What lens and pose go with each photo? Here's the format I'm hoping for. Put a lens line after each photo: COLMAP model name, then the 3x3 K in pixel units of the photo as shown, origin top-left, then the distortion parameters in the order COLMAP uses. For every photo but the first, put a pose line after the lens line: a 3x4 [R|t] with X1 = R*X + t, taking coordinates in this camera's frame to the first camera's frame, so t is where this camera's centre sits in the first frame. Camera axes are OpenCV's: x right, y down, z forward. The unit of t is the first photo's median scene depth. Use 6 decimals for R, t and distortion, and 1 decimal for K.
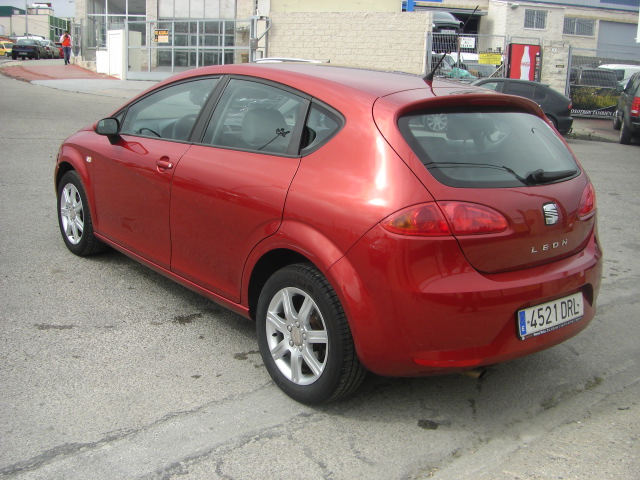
lens RADIAL K [[715.7, 0, 315.7], [0, 715.7, 241.3], [0, 0, 1]] dist [-0.138831, 0.000000]
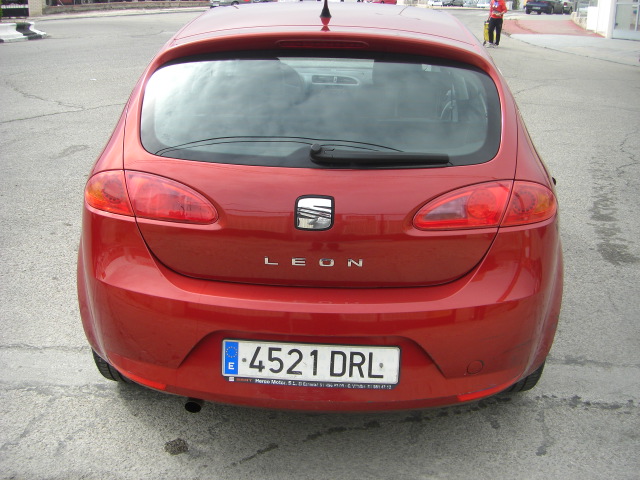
lens RADIAL K [[715.7, 0, 314.9], [0, 715.7, 244.4], [0, 0, 1]] dist [-0.138831, 0.000000]
pose [[0.742578, 0.186612, -0.643237, 0.756549], [-0.145963, 0.982406, 0.116503, -0.086868], [0.653661, 0.007376, 0.756751, 0.492616]]
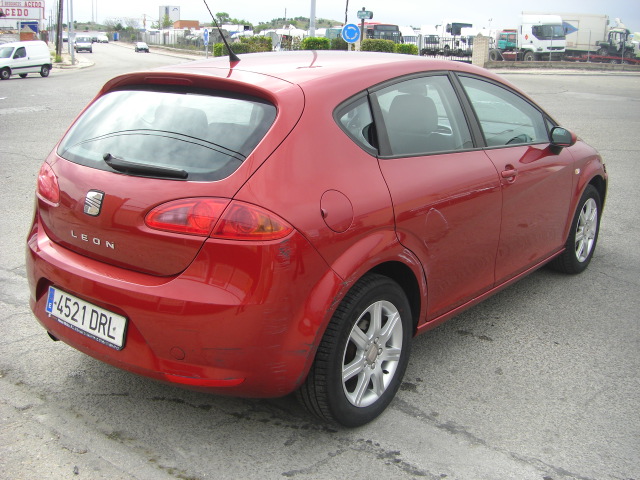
lens RADIAL K [[715.7, 0, 316.3], [0, 715.7, 237.8], [0, 0, 1]] dist [-0.138831, 0.000000]
pose [[0.206653, 0.209643, -0.955691, 1.226173], [-0.252270, 0.955166, 0.154979, -0.201515], [0.945333, 0.209065, 0.250274, 1.039037]]
